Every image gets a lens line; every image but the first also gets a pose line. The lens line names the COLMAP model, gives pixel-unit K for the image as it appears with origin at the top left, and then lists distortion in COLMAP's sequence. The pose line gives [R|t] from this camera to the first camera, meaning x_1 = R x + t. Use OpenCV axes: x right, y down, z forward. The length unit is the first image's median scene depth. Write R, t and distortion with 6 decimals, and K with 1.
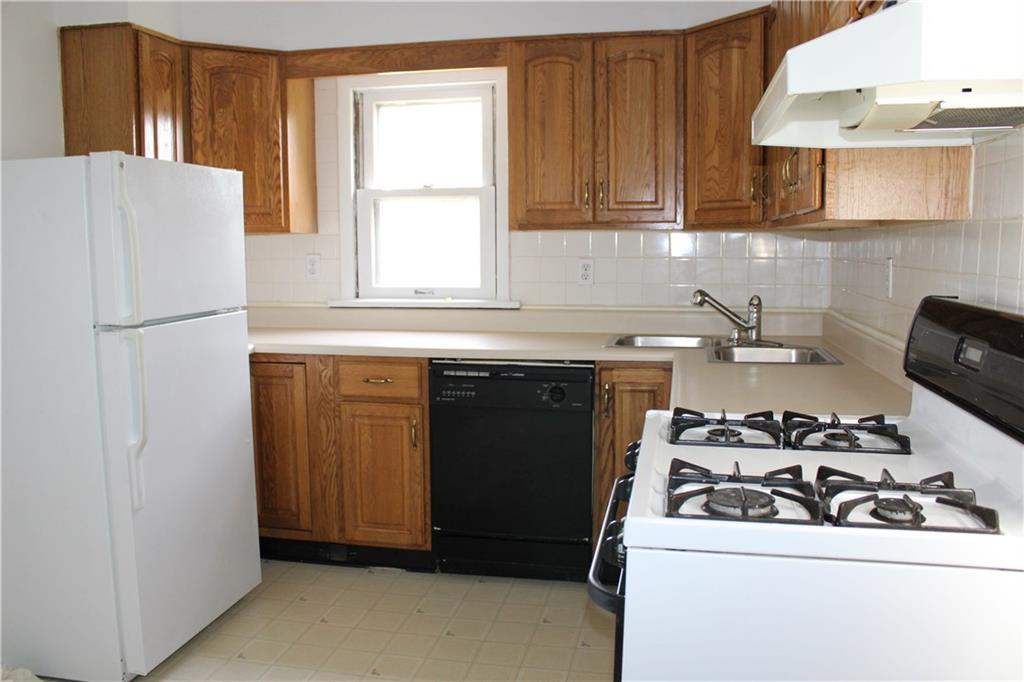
lens RADIAL K [[846.2, 0, 512.0], [0, 846.2, 341.0], [0, 0, 1]] dist [-0.158074, 0.127445]
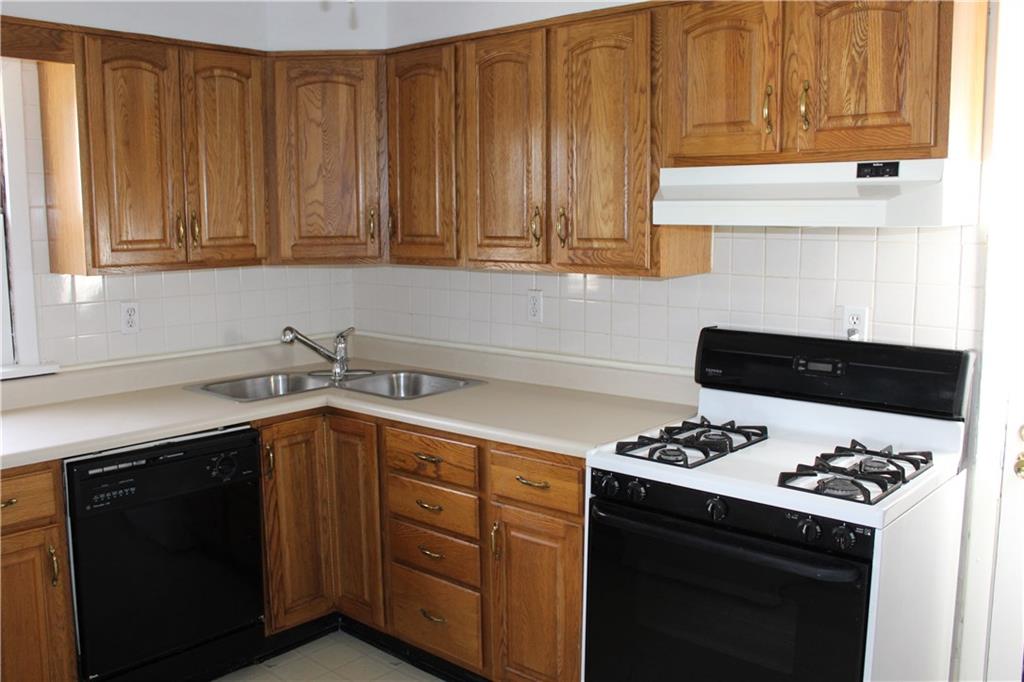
lens RADIAL K [[931.2, 0, 512.0], [0, 931.2, 341.0], [0, 0, 1]] dist [-0.156492, 0.167435]
pose [[0.502218, -0.115601, 0.856979, -0.560888], [0.102719, 0.991983, 0.073615, -0.098187], [-0.858619, 0.051057, 0.510066, 0.249126]]
